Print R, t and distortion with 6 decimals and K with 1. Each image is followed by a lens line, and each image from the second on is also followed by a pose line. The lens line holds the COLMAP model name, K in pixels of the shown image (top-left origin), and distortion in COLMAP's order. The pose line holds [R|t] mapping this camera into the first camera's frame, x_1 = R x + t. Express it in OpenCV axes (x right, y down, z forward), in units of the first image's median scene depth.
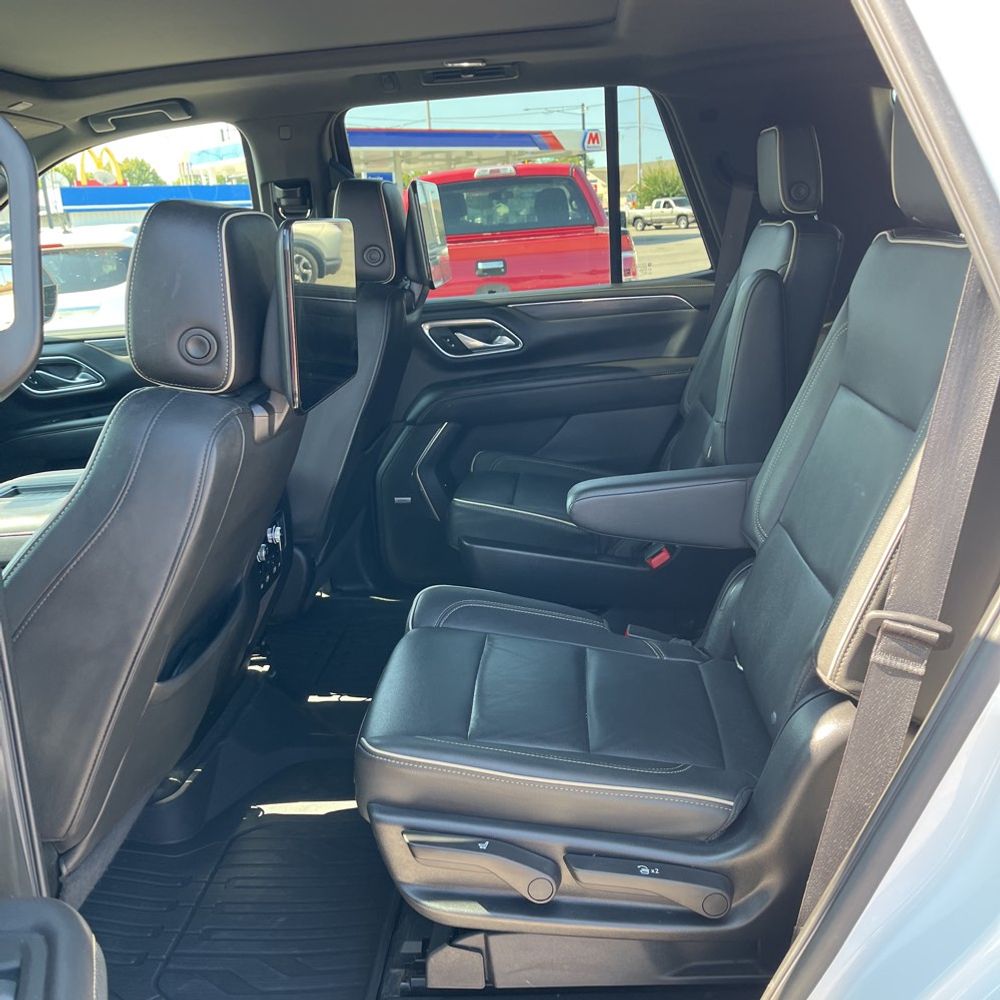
lens RADIAL K [[1015.1, 0, 516.3], [0, 1015.1, 484.4], [0, 0, 1]] dist [0.025823, 0.000000]
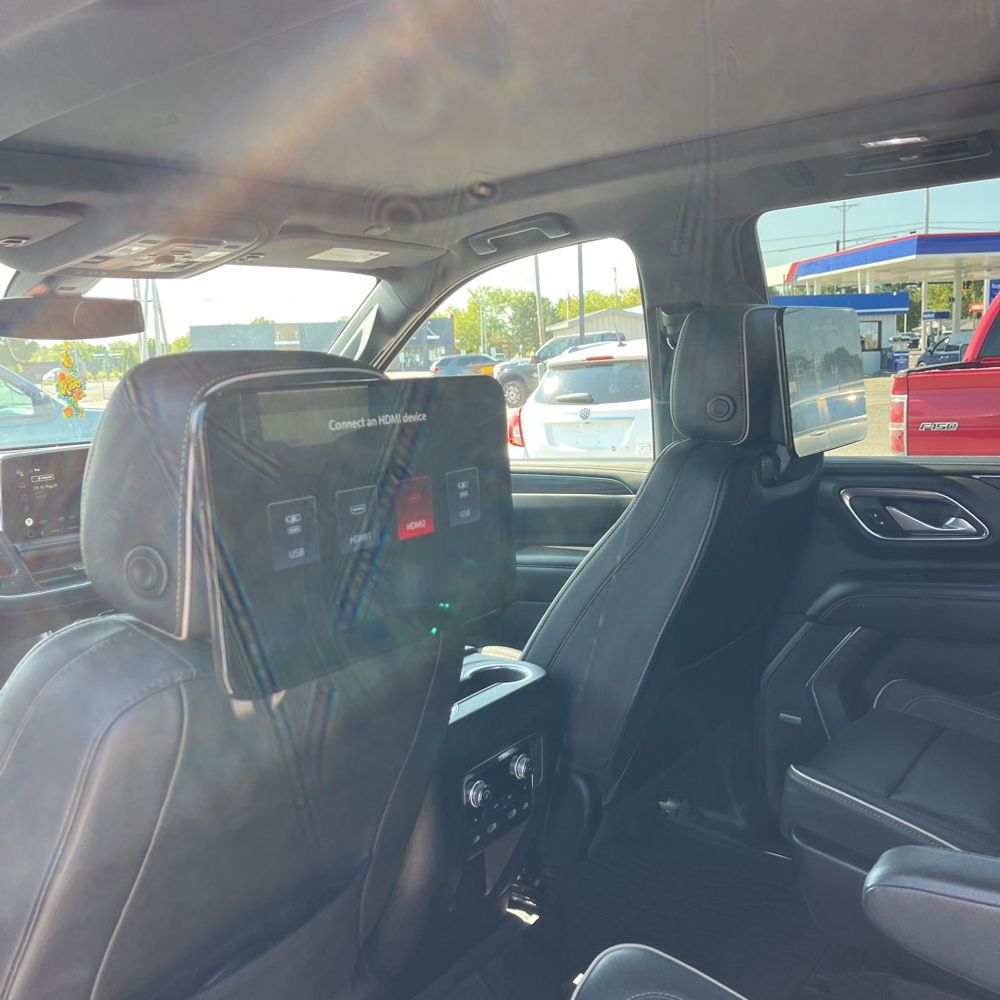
lens RADIAL K [[1015.1, 0, 502.5], [0, 1015.1, 499.4], [0, 0, 1]] dist [0.025823, 0.000000]
pose [[0.834988, 0.101631, -0.540802, 0.111274], [-0.148318, 0.987990, -0.043331, -0.088621], [0.529903, 0.116392, 0.840033, 0.263484]]
